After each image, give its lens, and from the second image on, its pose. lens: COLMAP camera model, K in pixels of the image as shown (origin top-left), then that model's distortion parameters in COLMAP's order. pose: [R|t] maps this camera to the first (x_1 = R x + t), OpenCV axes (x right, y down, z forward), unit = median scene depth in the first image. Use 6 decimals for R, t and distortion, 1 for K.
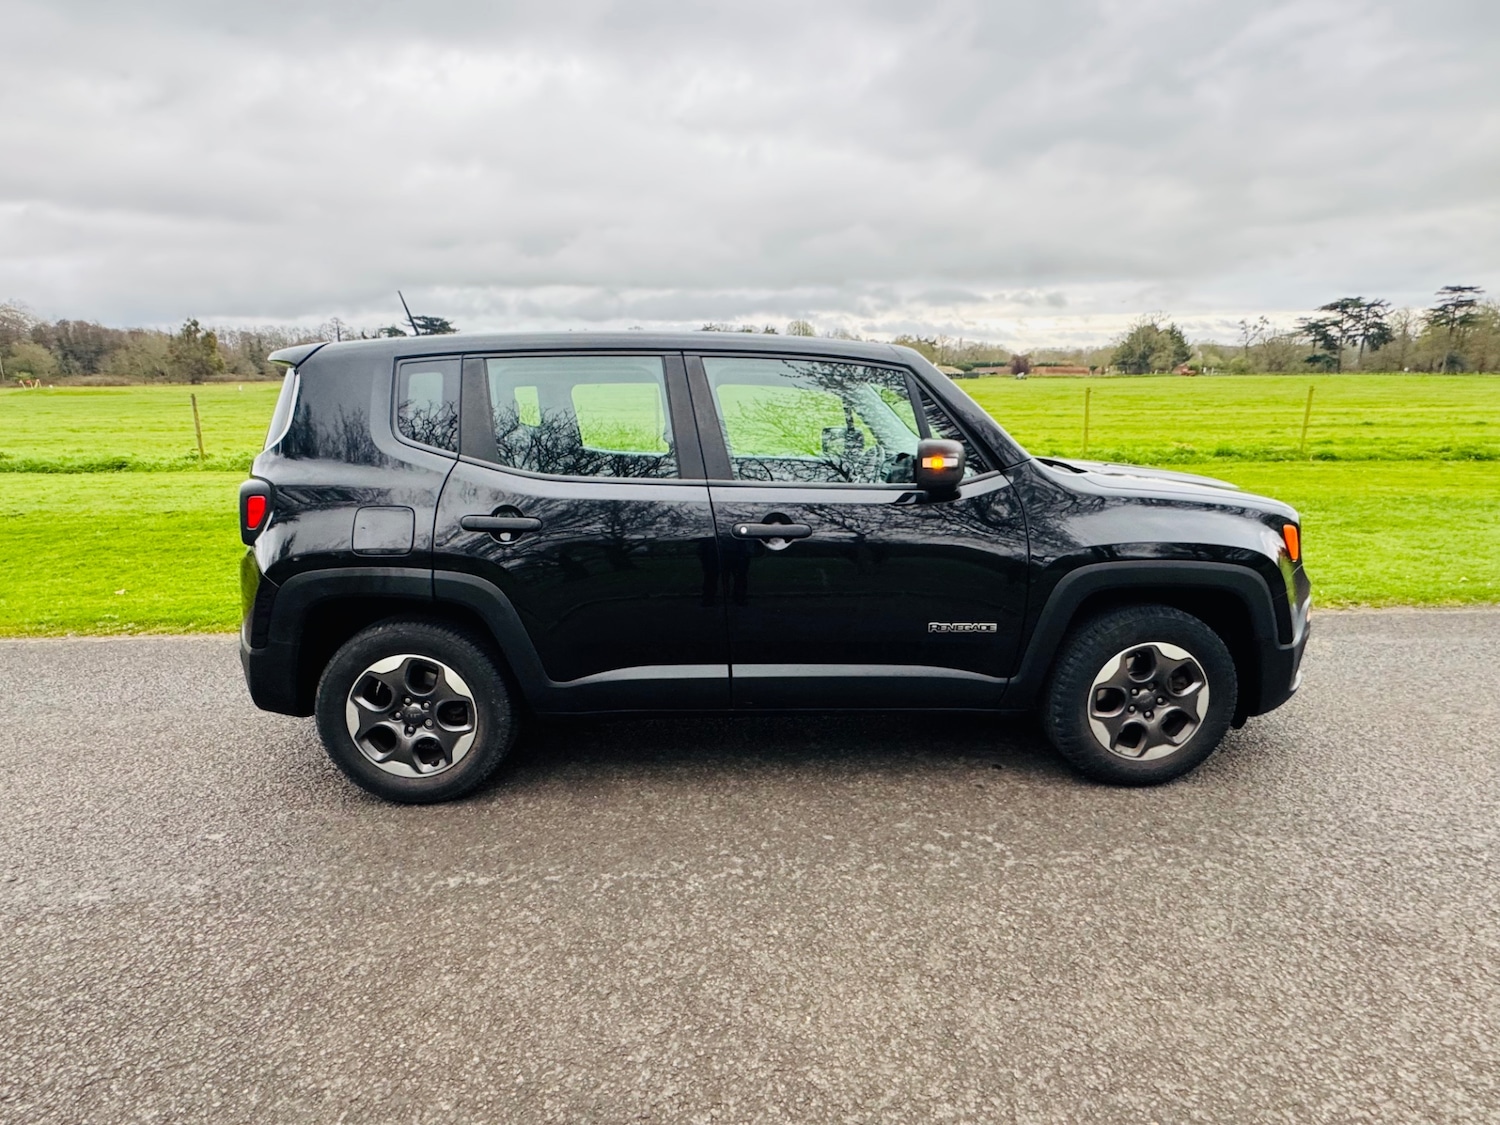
lens RADIAL K [[752.9, 0, 735.9], [0, 752.9, 565.8], [0, 0, 1]] dist [-0.001288, 0.000845]
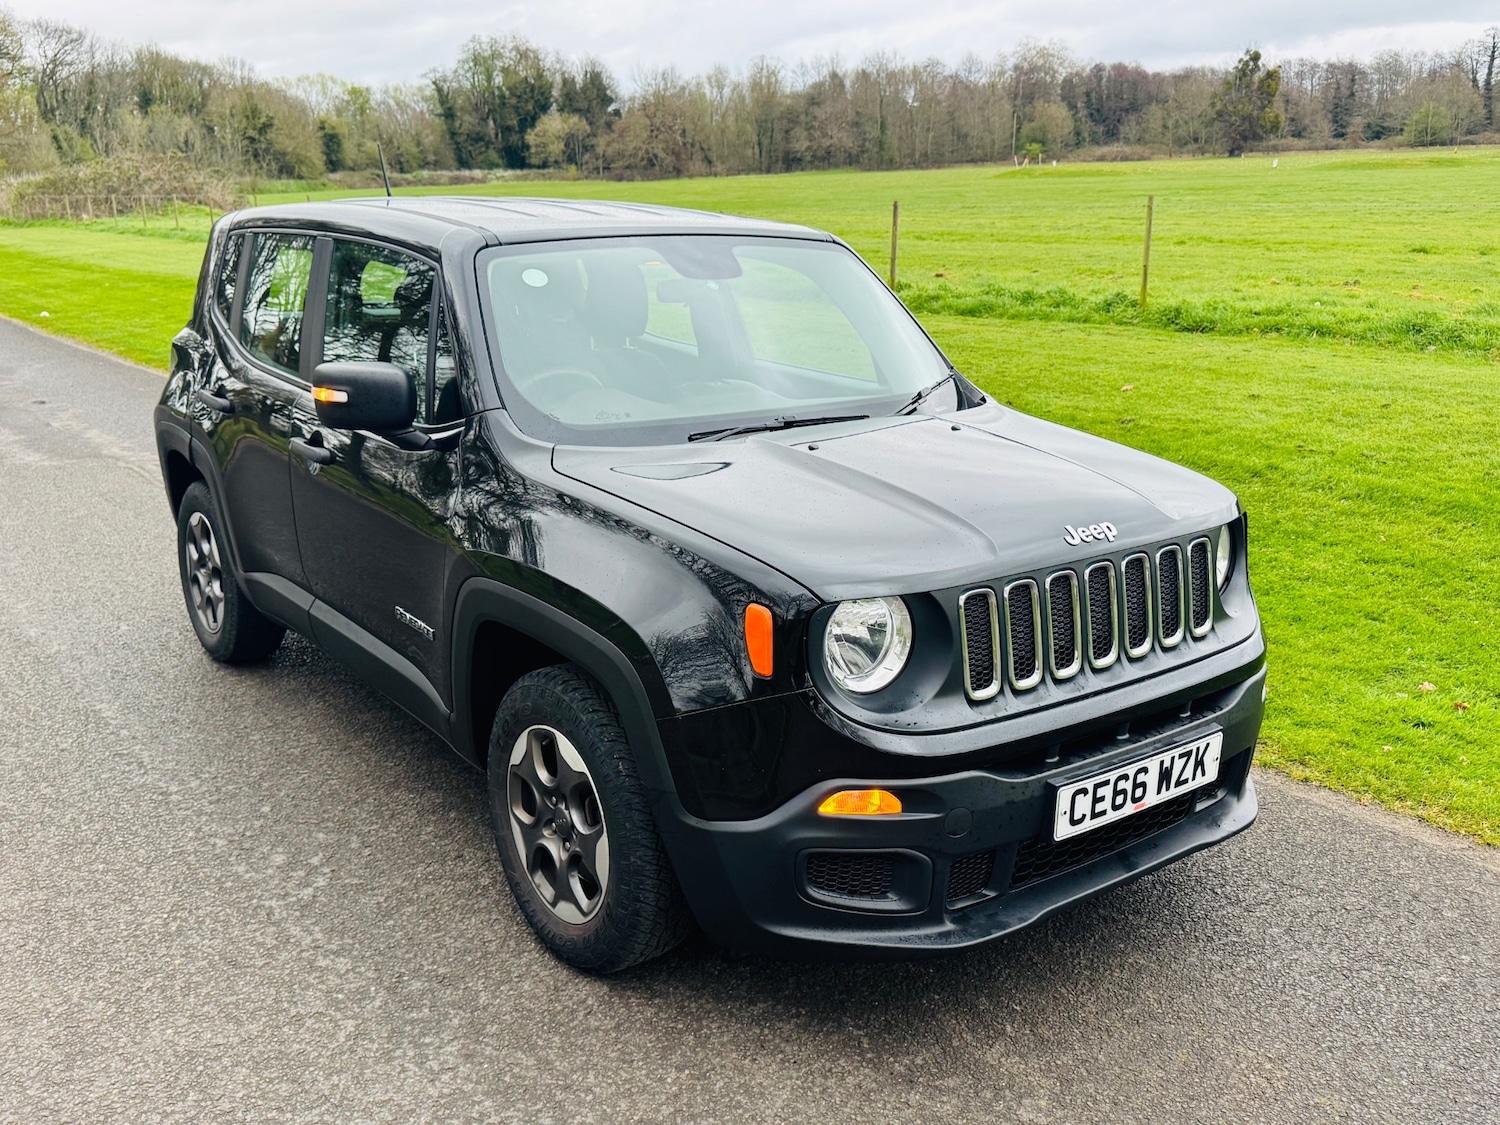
lens RADIAL K [[1362.9, 0, 742.8], [0, 1362.9, 553.7], [0, 0, 1]] dist [0.088448, -0.154512]
pose [[0.574740, 0.214710, -0.789667, 1.256883], [-0.176697, 0.974764, 0.136434, -0.174943], [0.799032, 0.061118, 0.598174, 0.363957]]
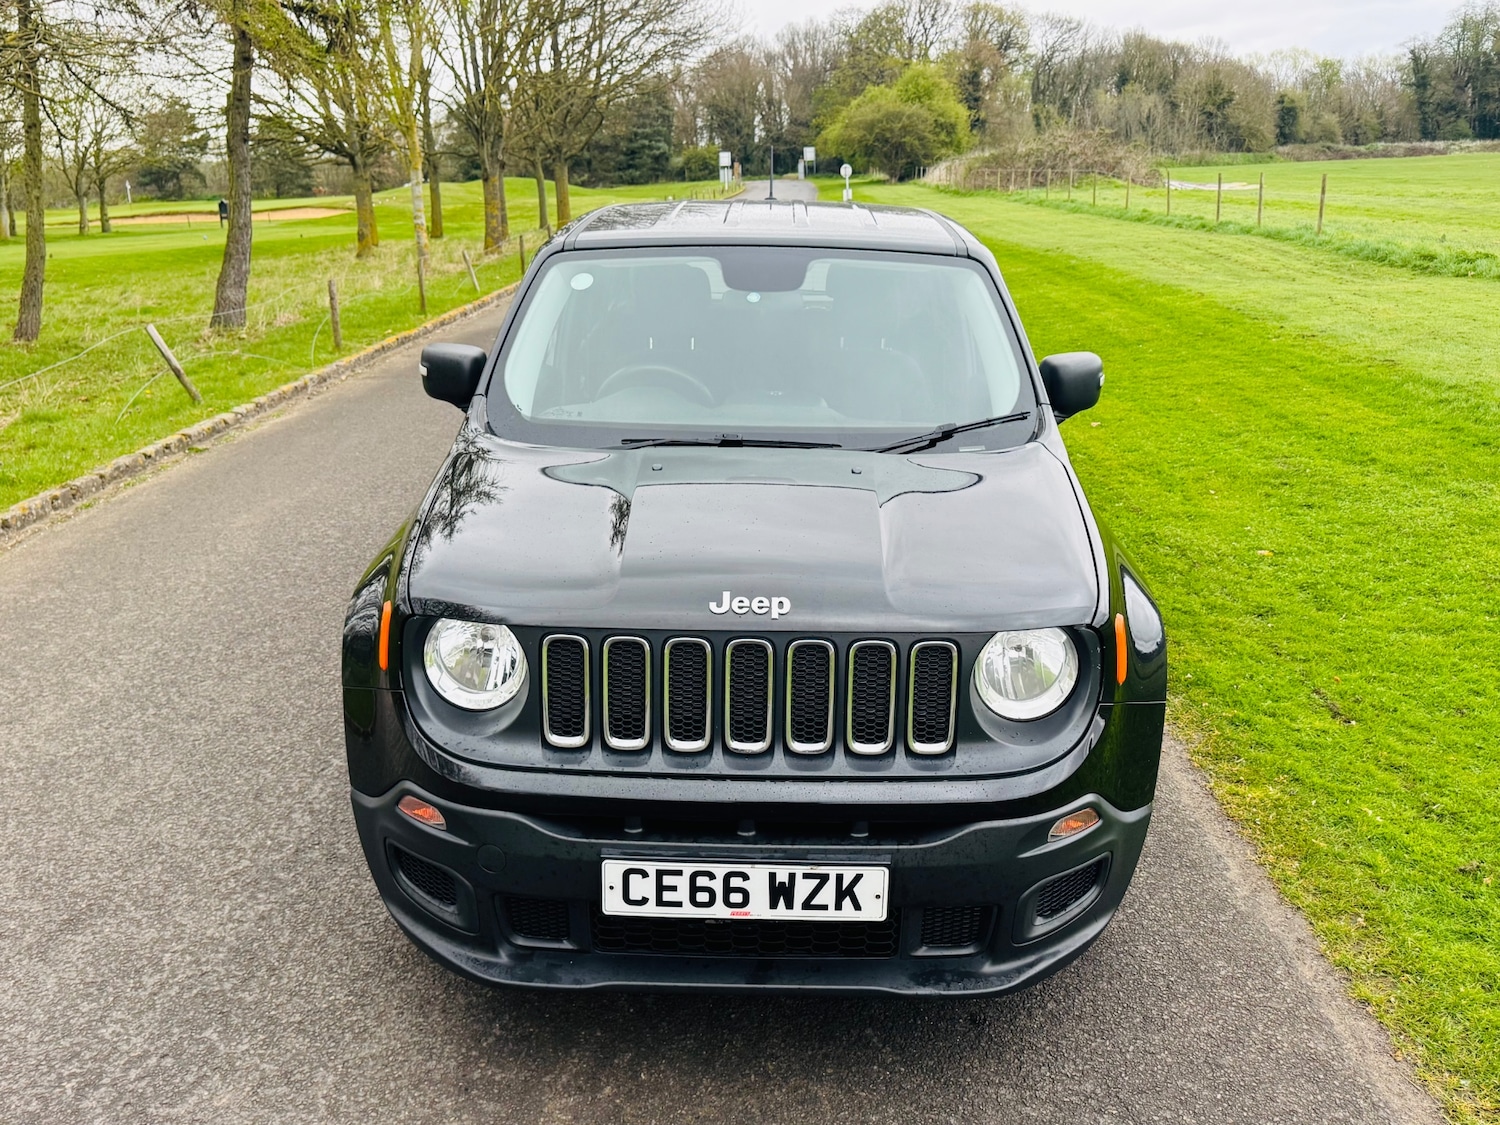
lens RADIAL K [[1296.2, 0, 757.4], [0, 1296.2, 528.5], [0, 0, 1]] dist [0.014671, -0.016092]
pose [[-0.044073, 0.278402, -0.959453, 1.393750], [-0.215362, 0.935158, 0.281245, -0.356152], [0.975539, 0.219025, 0.018742, 1.028698]]
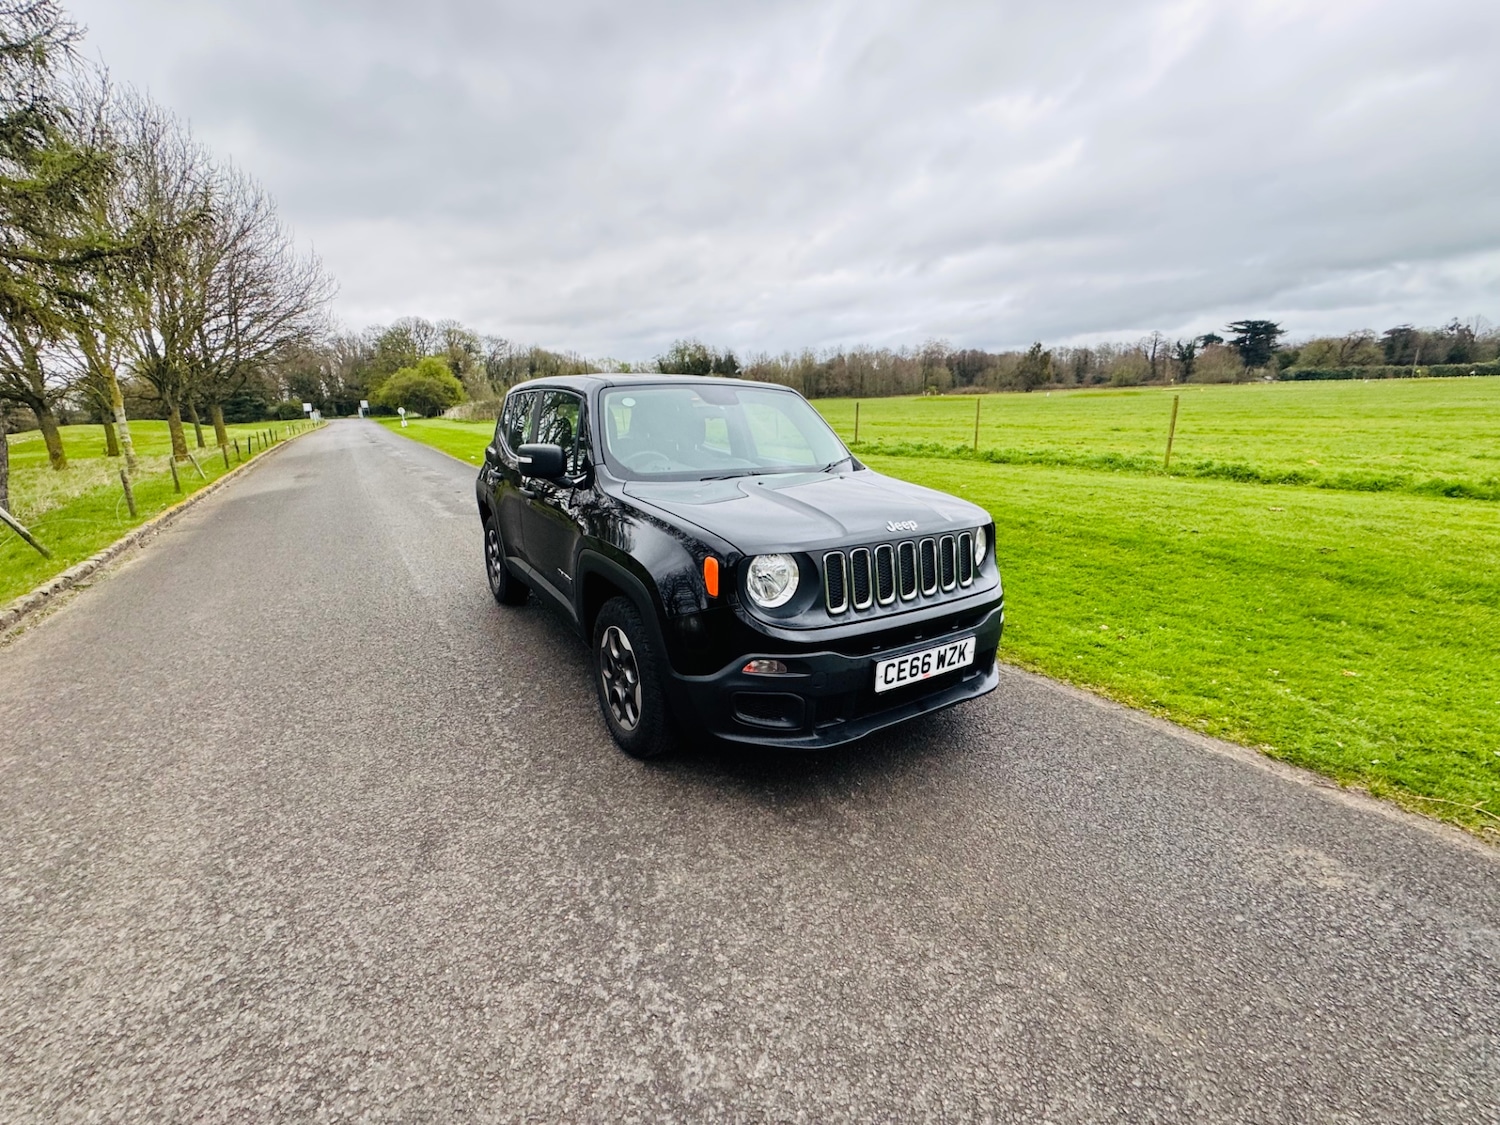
lens RADIAL K [[633.7, 0, 744.6], [0, 633.7, 554.9], [0, 0, 1]] dist [-0.002386, -0.000486]
pose [[0.506936, 0.198432, -0.838833, 1.229708], [-0.183393, 0.975691, 0.119976, -0.131077], [0.842249, 0.093016, 0.531004, 0.512390]]
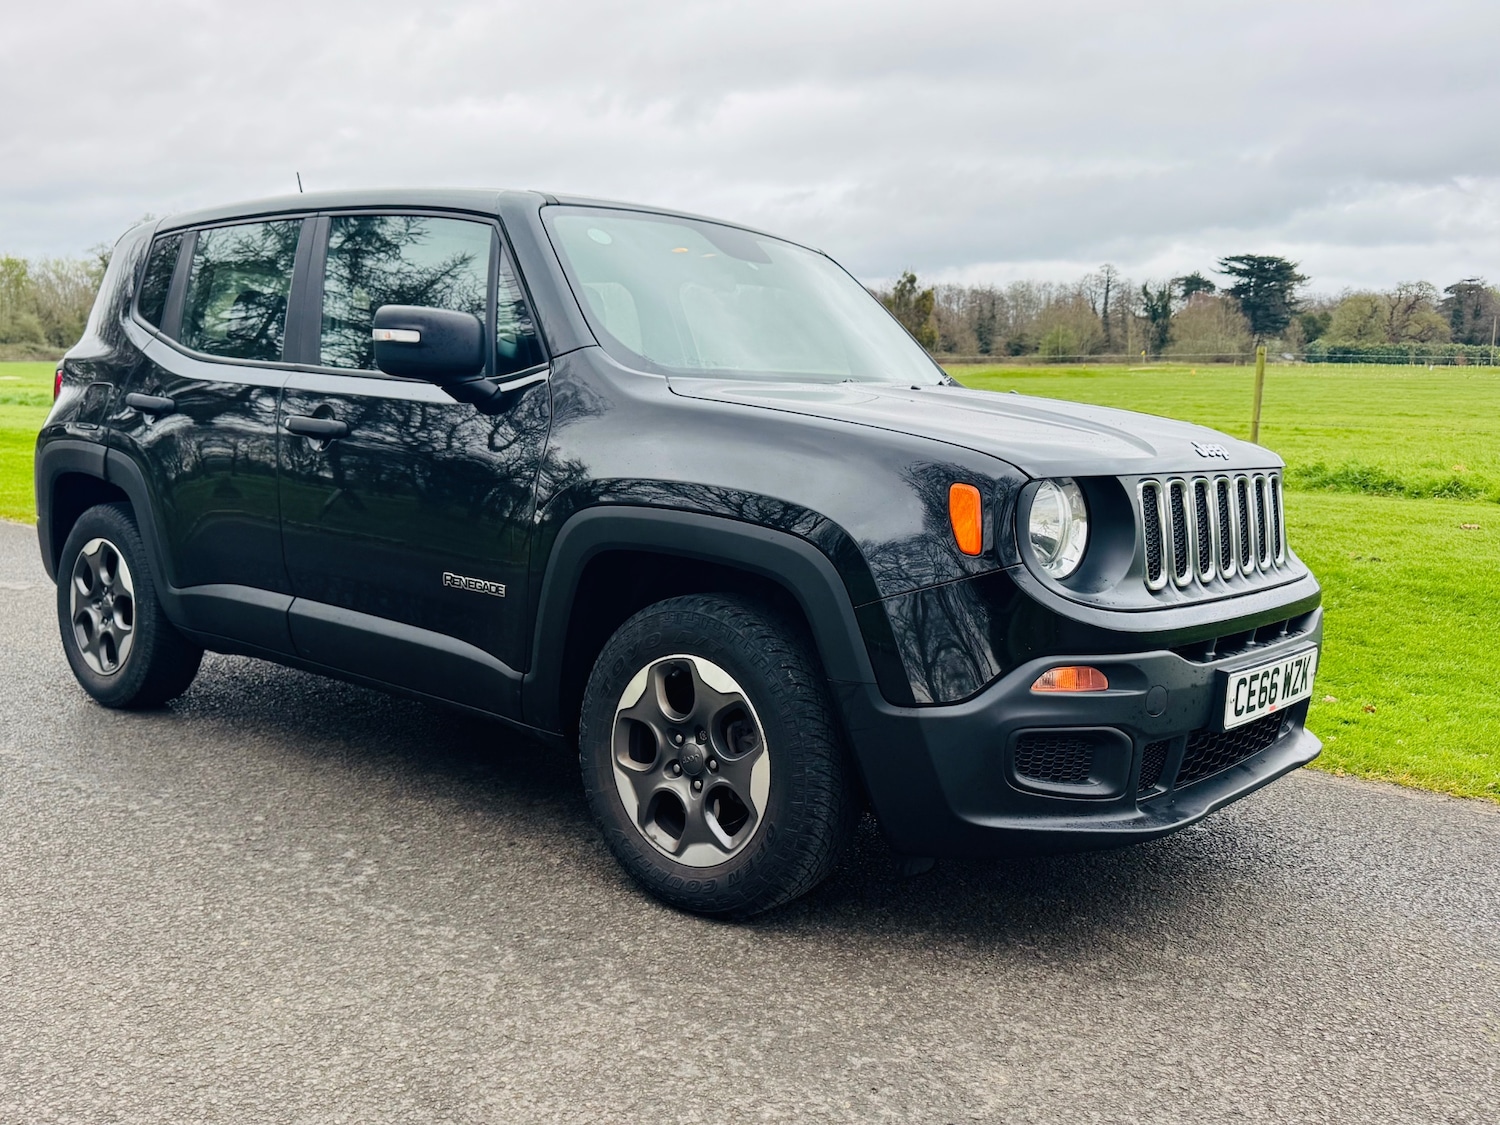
lens RADIAL K [[1351.0, 0, 750.0], [0, 1351.0, 562.5], [0, 0, 1]] dist [0.126361, -0.221115]
pose [[0.744264, 0.113510, -0.658170, 1.079348], [-0.179103, 0.983278, -0.032952, 0.047726], [0.643424, 0.142406, 0.752148, 0.184491]]
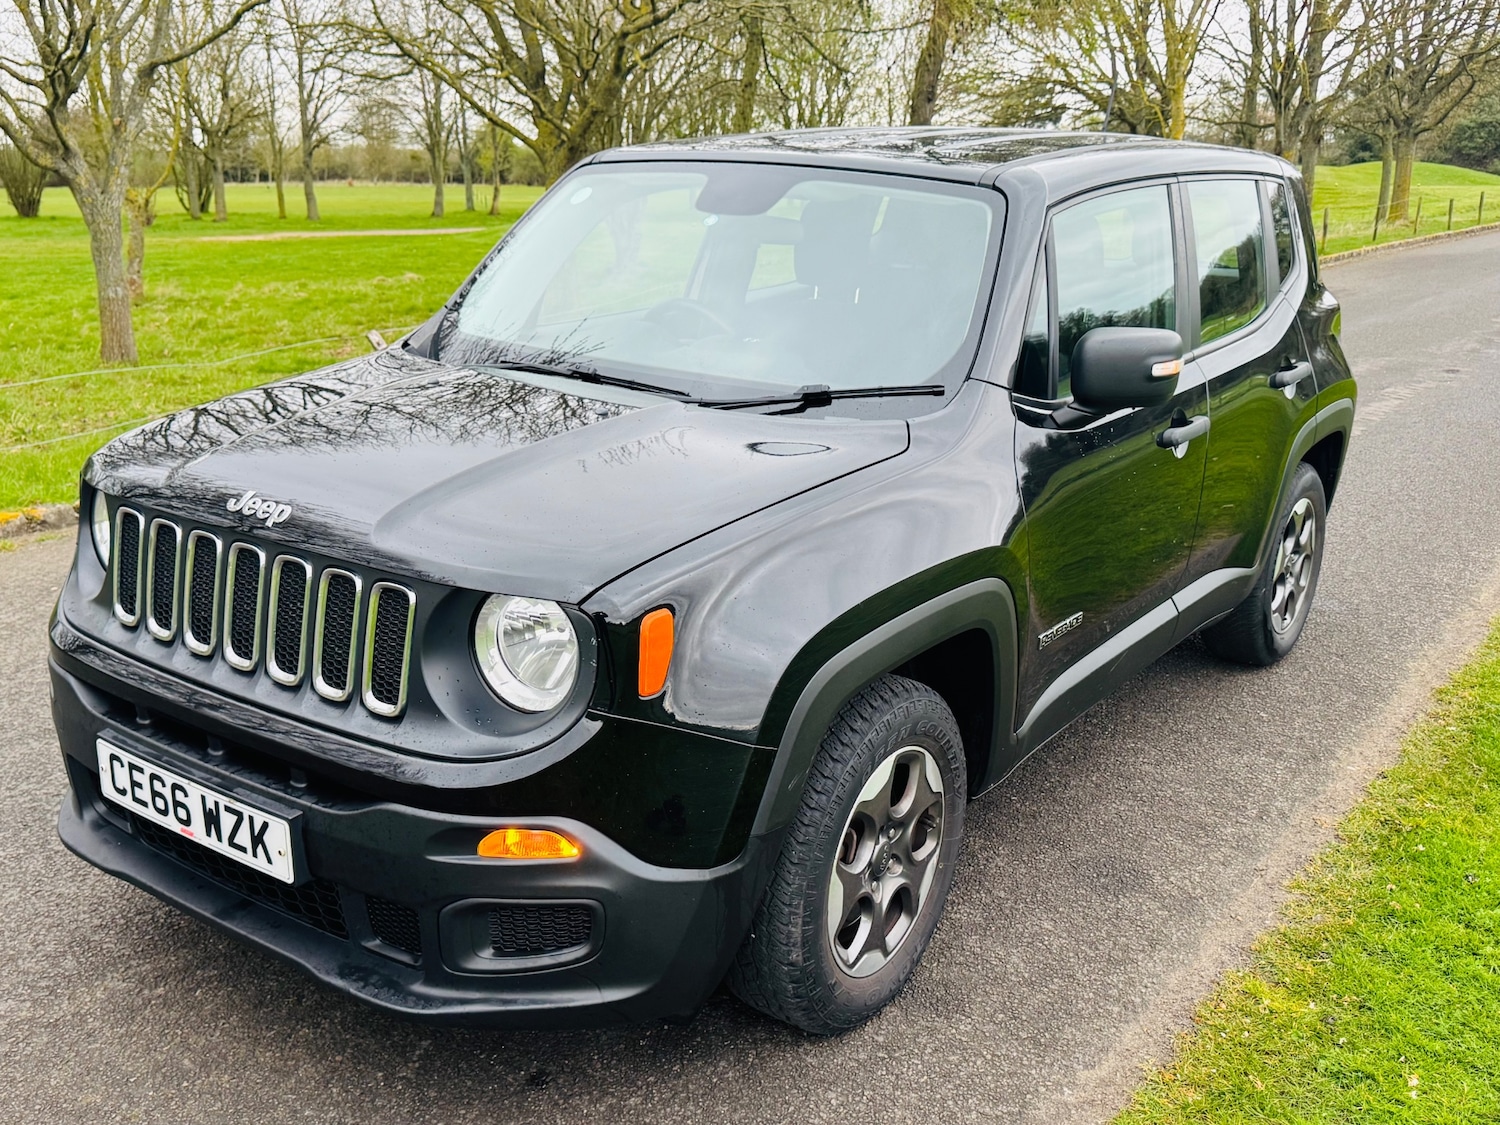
lens RADIAL K [[1490.7, 0, 735.4], [0, 1490.7, 531.6], [0, 0, 1]] dist [0.053004, -0.094020]
pose [[-0.603232, 0.201500, -0.771692, 1.155607], [-0.185946, 0.905365, 0.381757, -0.439567], [0.775587, 0.373781, -0.508677, 1.637157]]
